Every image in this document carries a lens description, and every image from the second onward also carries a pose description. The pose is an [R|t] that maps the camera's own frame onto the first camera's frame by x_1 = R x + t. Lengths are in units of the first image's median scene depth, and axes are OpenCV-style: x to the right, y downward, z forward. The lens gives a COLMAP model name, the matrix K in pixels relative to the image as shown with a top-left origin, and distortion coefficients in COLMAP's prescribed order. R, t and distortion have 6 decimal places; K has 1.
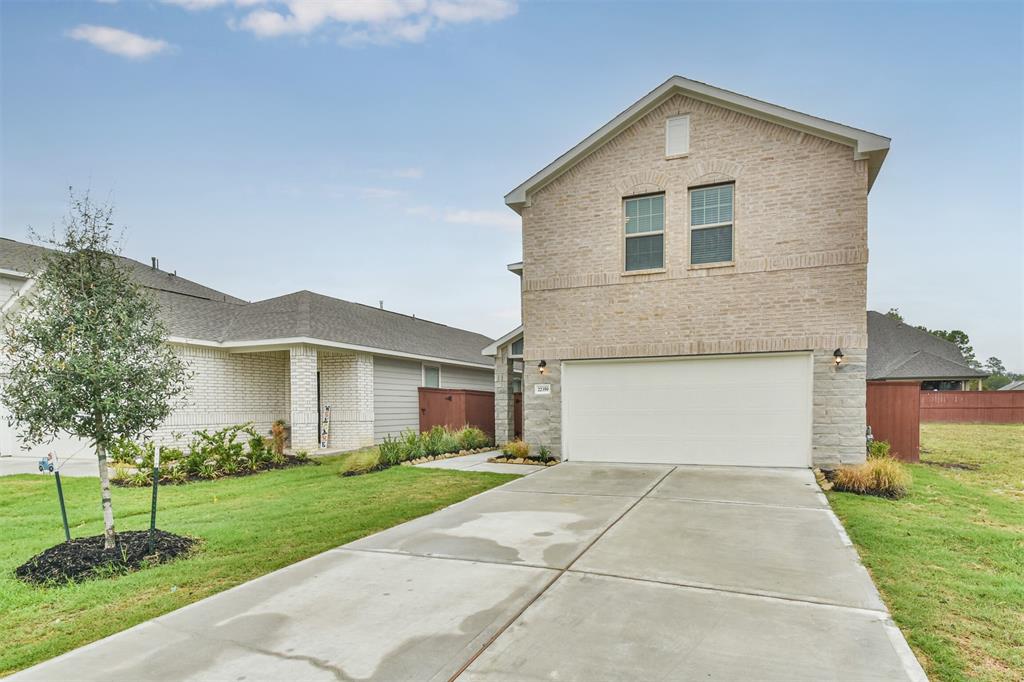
lens RADIAL K [[575.6, 0, 564.4], [0, 575.6, 414.2], [0, 0, 1]] dist [0.034251, -0.012911]
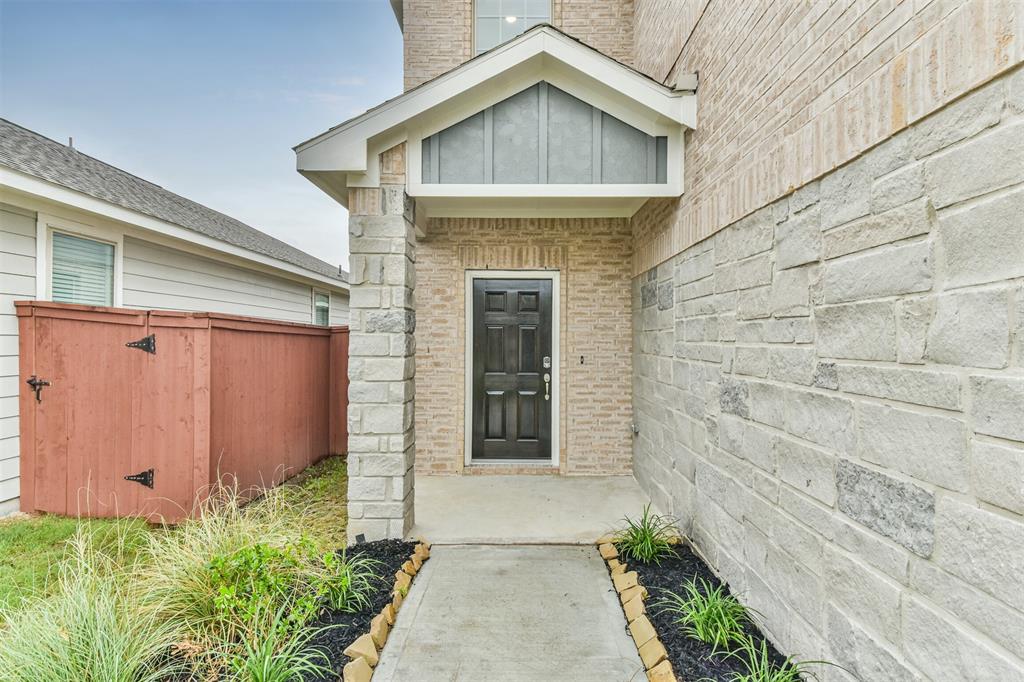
lens RADIAL K [[541.7, 0, 521.5], [0, 541.7, 341.0], [0, 0, 1]] dist [-0.025813, -0.002549]
pose [[0.930194, 0.011814, 0.366878, -0.198008], [-0.007205, 0.999877, -0.013930, -0.041535], [-0.366997, 0.010314, 0.930165, 1.092672]]
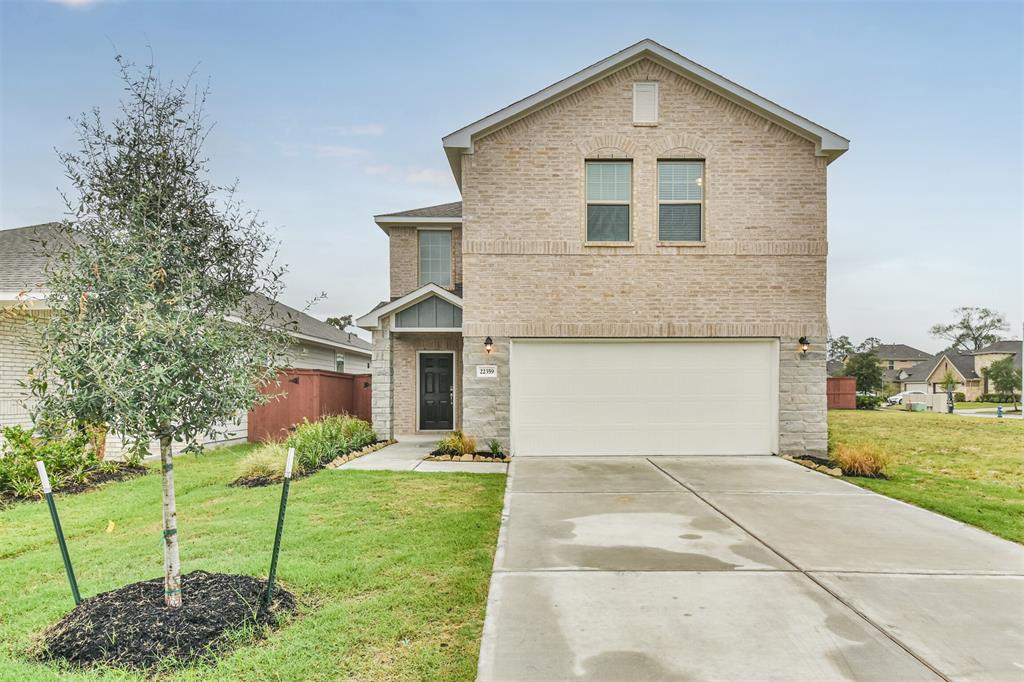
lens RADIAL K [[671.7, 0, 550.8], [0, 671.7, 380.8], [0, 0, 1]] dist [0.035799, -0.004410]
pose [[0.927206, 0.010683, 0.374400, -0.347746], [0.000488, 0.999558, -0.029731, -0.000310], [-0.374552, 0.027750, 0.926791, 0.062556]]
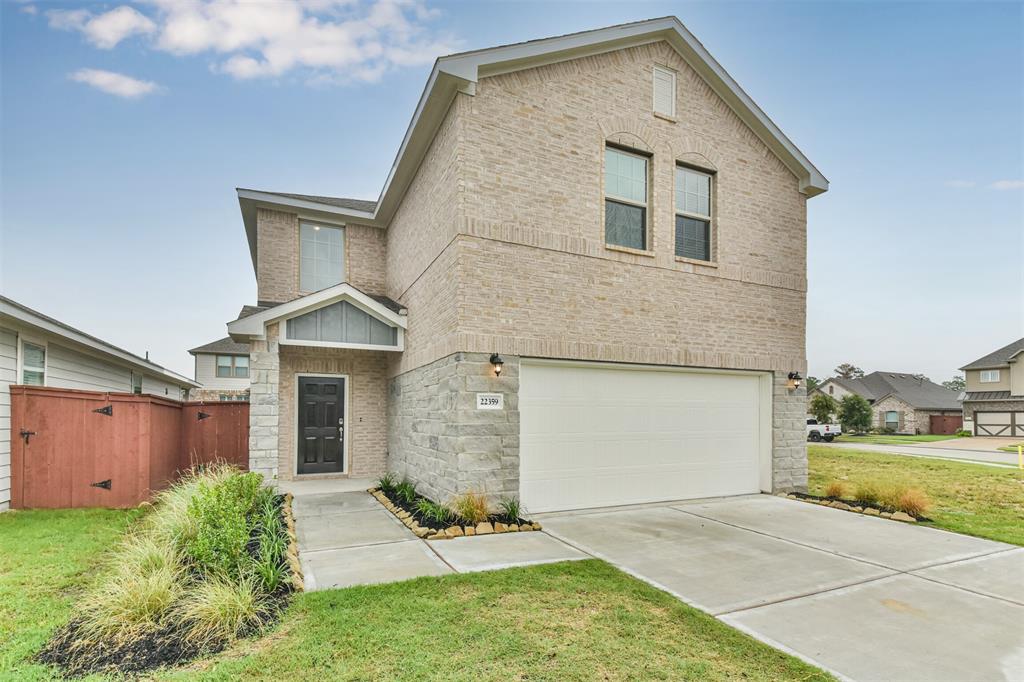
lens RADIAL K [[517.7, 0, 541.8], [0, 517.7, 406.1], [0, 0, 1]] dist [0.027922, -0.014078]
pose [[0.676797, 0.024079, 0.735776, -0.439467], [0.003771, 0.999338, -0.036174, -0.020504], [-0.736160, 0.027257, 0.676258, 0.646871]]
